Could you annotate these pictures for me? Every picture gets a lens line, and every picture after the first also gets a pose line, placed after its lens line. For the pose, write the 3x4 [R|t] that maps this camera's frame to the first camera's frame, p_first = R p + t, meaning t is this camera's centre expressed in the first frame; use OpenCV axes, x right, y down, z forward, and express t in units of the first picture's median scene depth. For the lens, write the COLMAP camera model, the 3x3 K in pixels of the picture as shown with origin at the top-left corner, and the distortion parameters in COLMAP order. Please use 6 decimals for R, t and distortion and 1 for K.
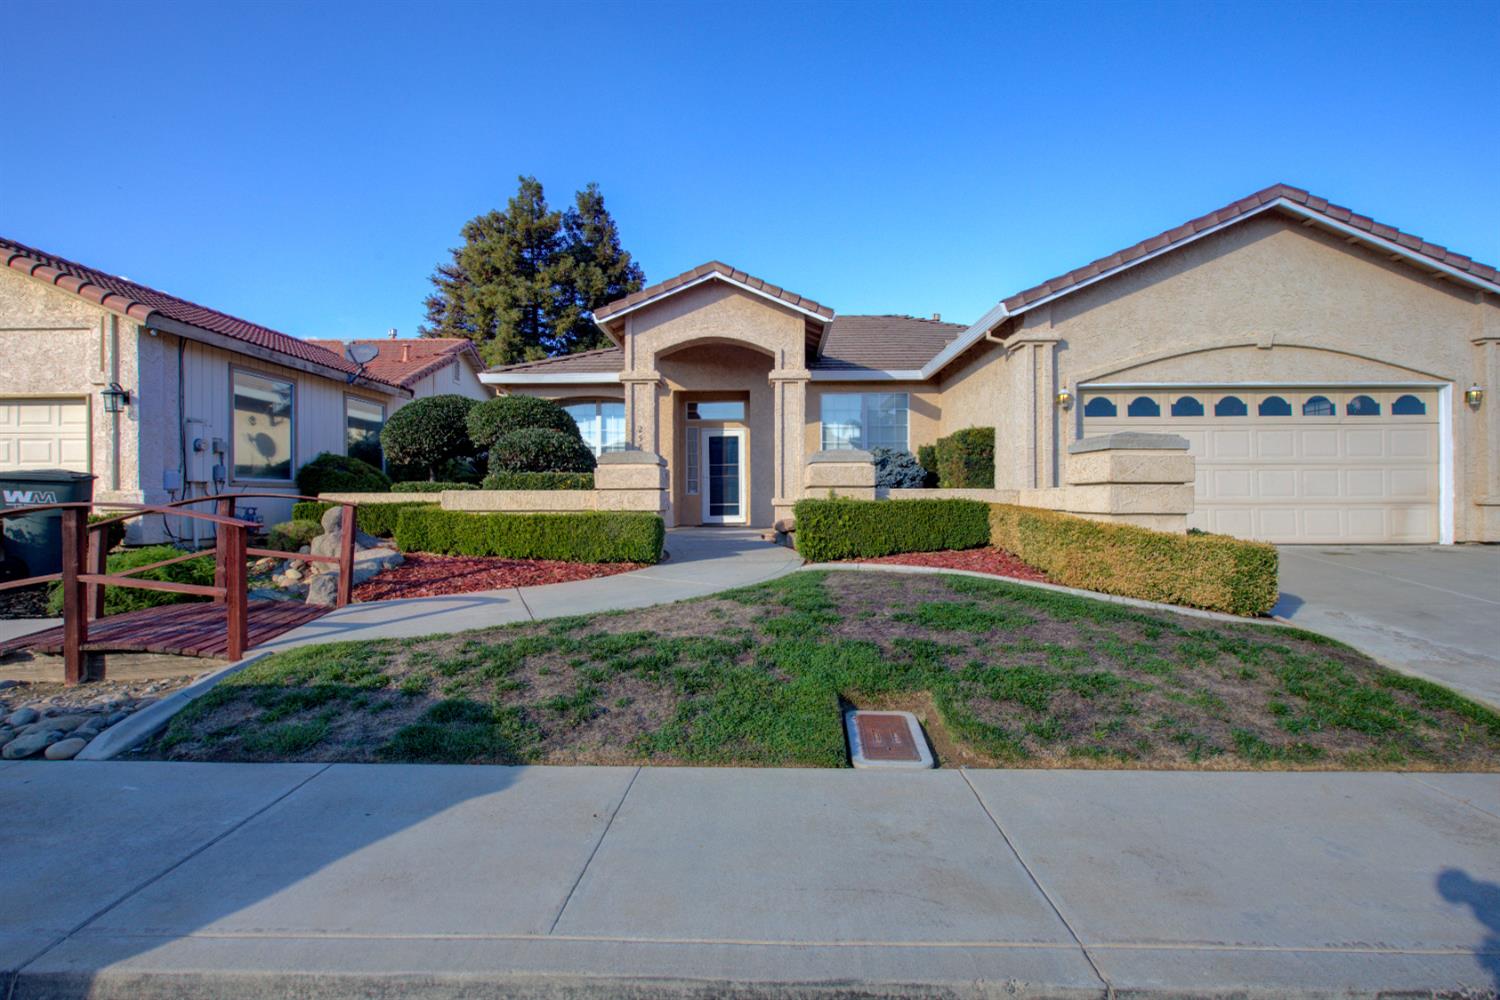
lens RADIAL K [[697.6, 0, 754.2], [0, 697.6, 495.2], [0, 0, 1]] dist [-0.005657, 0.003439]
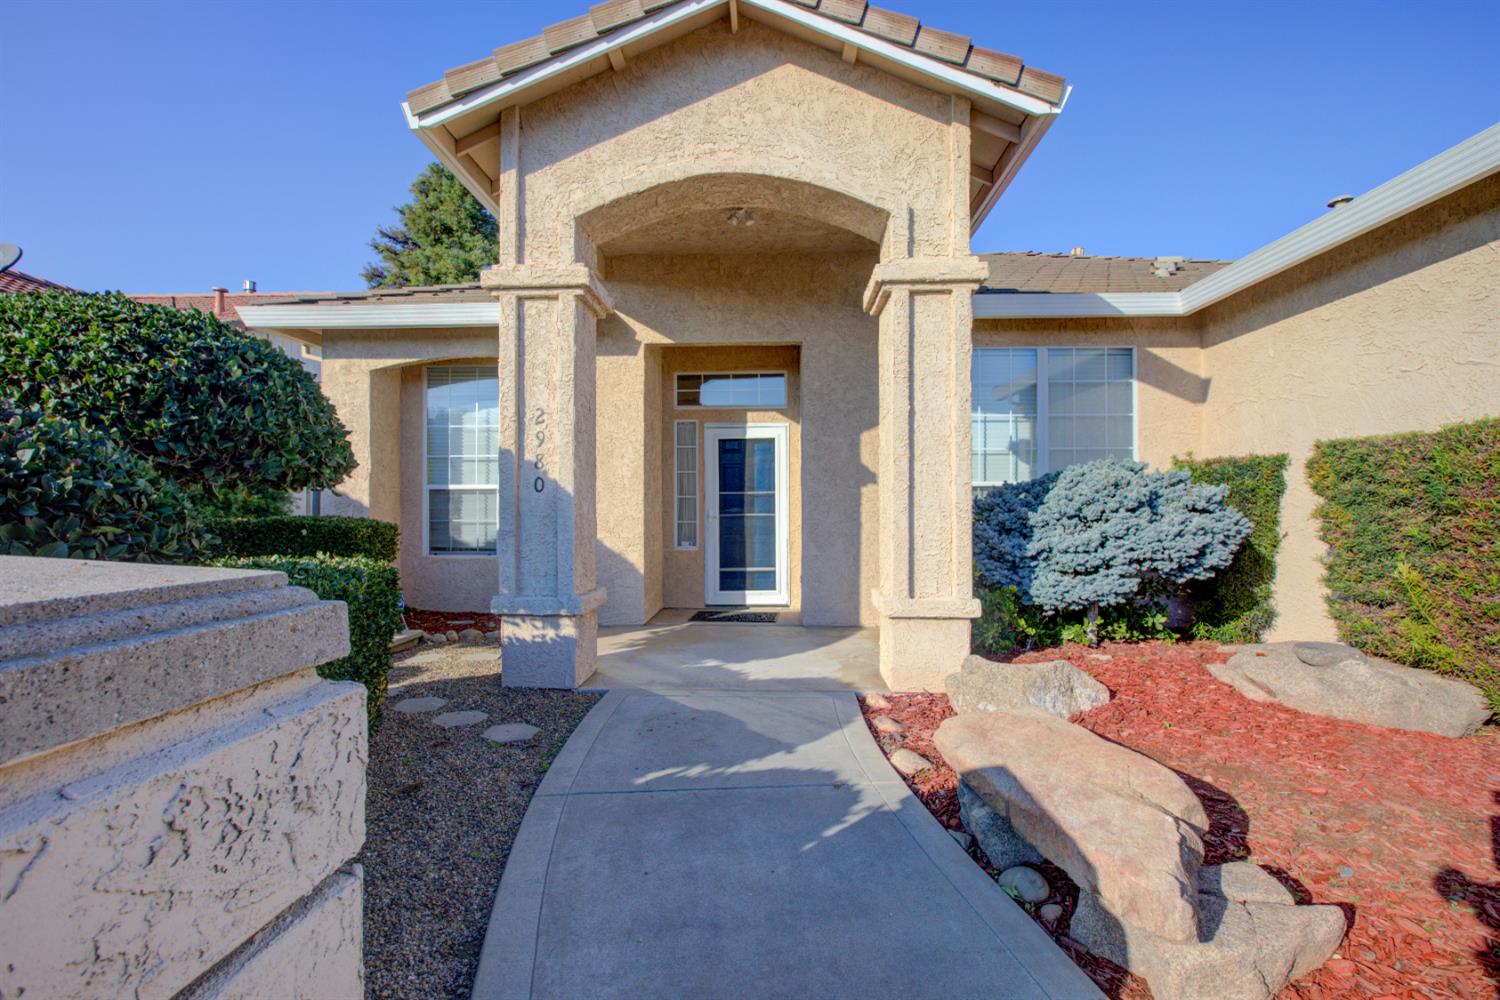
lens RADIAL K [[697.6, 0, 750.9], [0, 697.6, 494.8], [0, 0, 1]] dist [-0.005657, 0.003439]
pose [[0.999746, 0.001268, -0.022489, -0.037287], [-0.001540, 0.999926, -0.012098, -0.046304], [0.022472, 0.012129, 0.999674, 0.616983]]
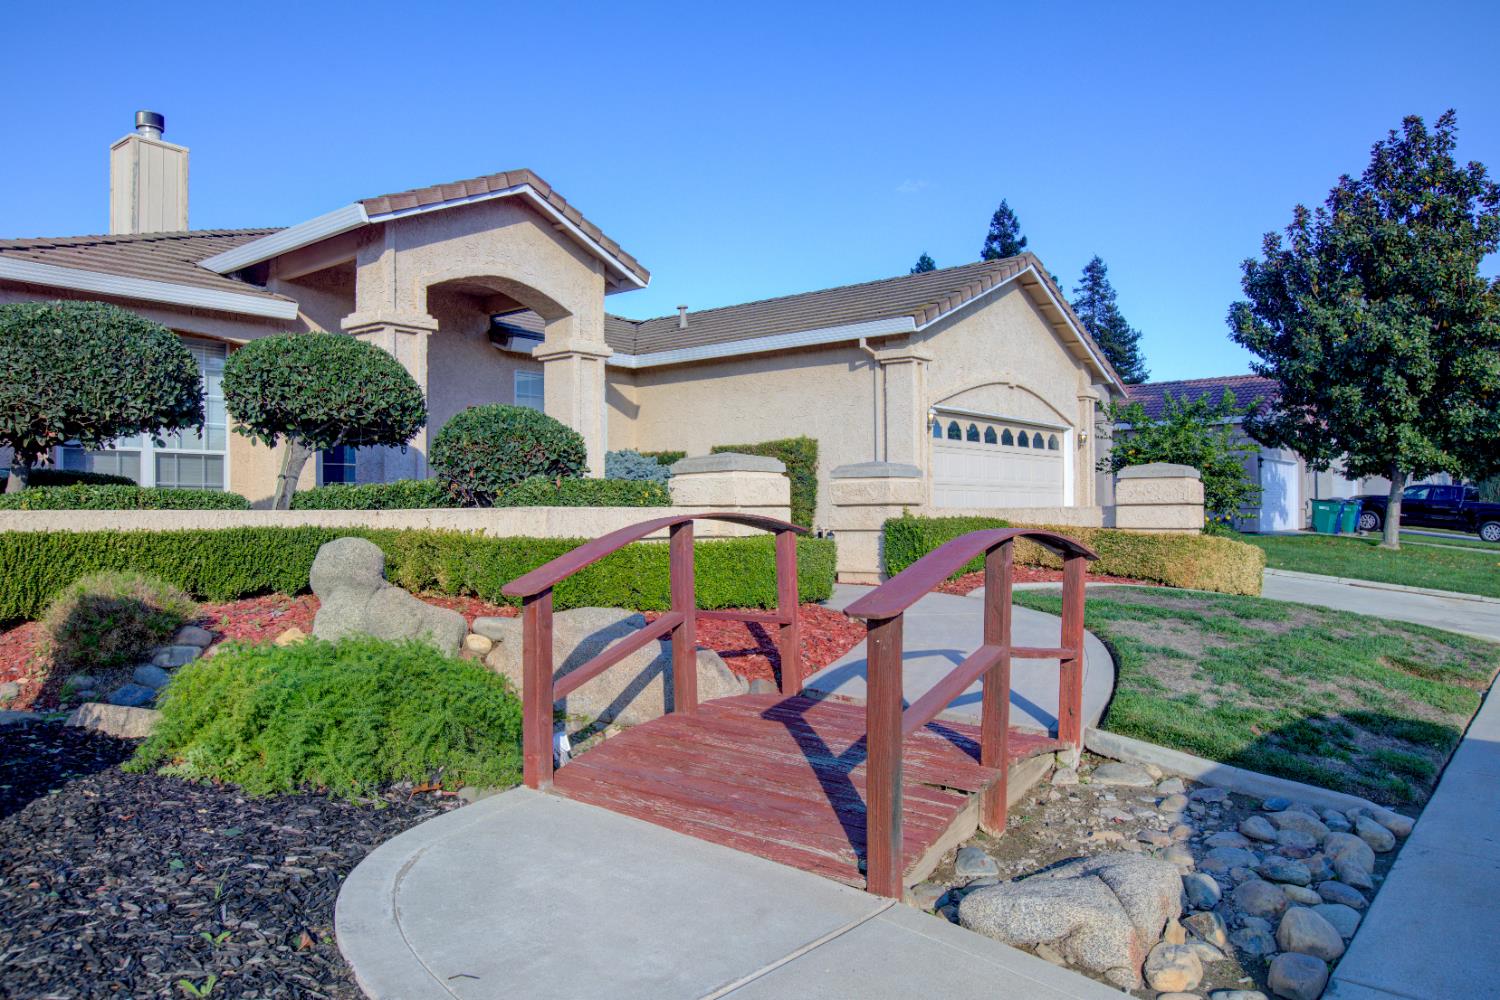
lens RADIAL K [[1007.7, 0, 747.7], [0, 1007.7, 501.1], [0, 0, 1]] dist [-0.006405, -0.000636]
pose [[0.616793, 0.004631, 0.787112, -0.669888], [0.003230, 0.999959, -0.008415, -0.003897], [-0.787119, 0.007733, 0.616753, 0.220461]]
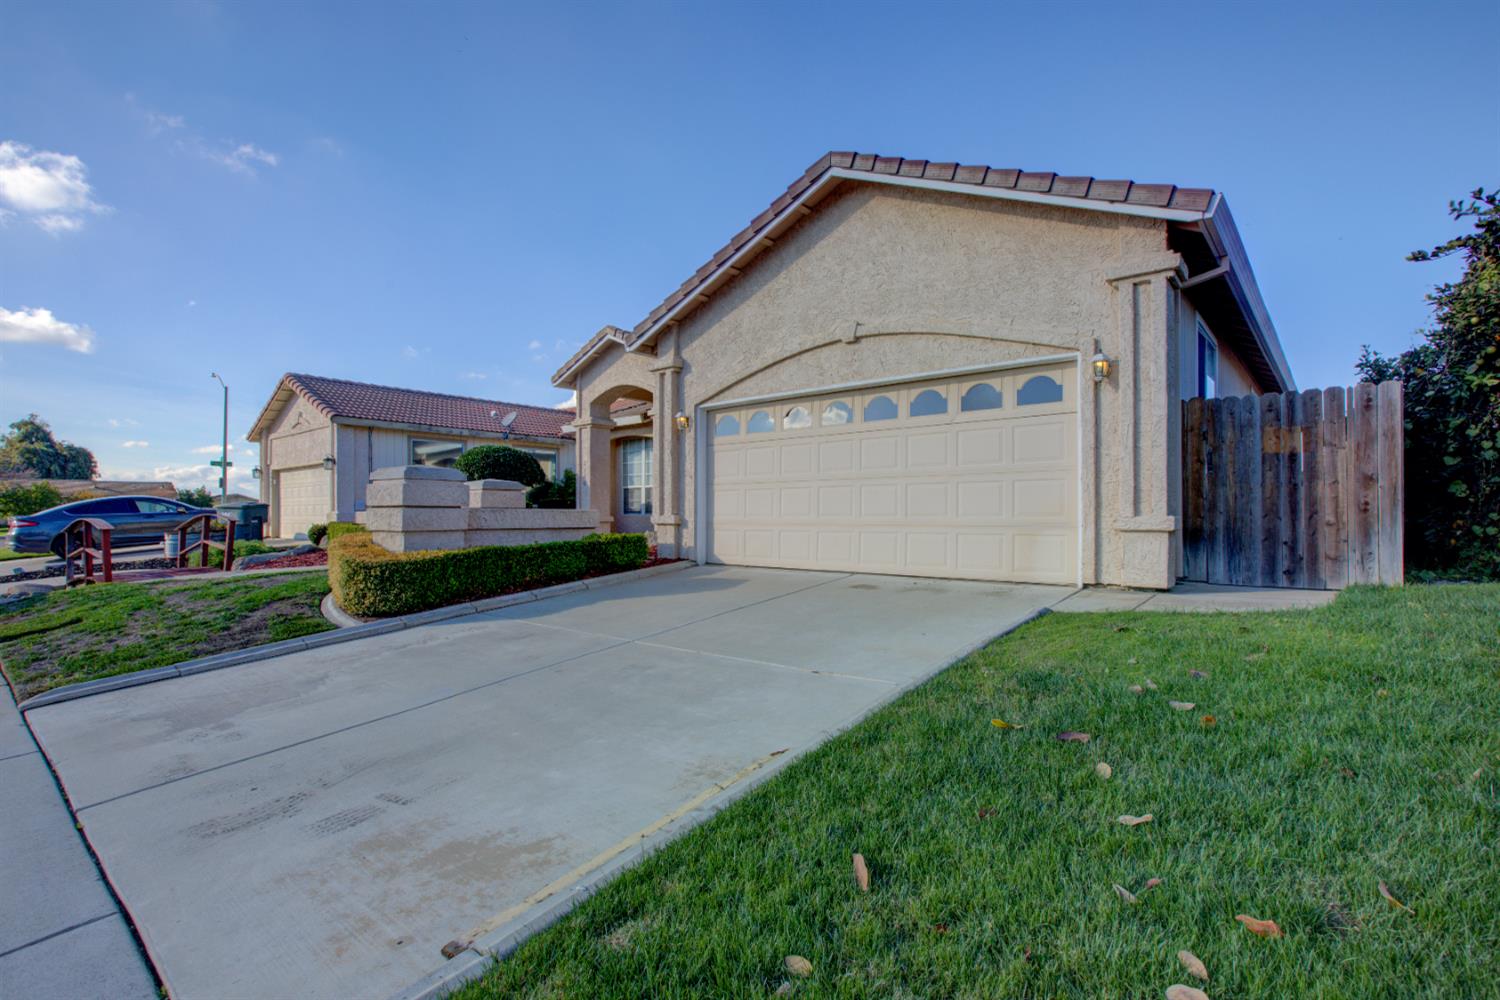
lens RADIAL K [[697.6, 0, 747.1], [0, 697.6, 509.4], [0, 0, 1]] dist [-0.005657, 0.003439]
pose [[0.776089, -0.003584, -0.630613, 0.873715], [0.001142, 0.999990, -0.004277, -0.002525], [0.630622, 0.002599, 0.776086, 0.192003]]
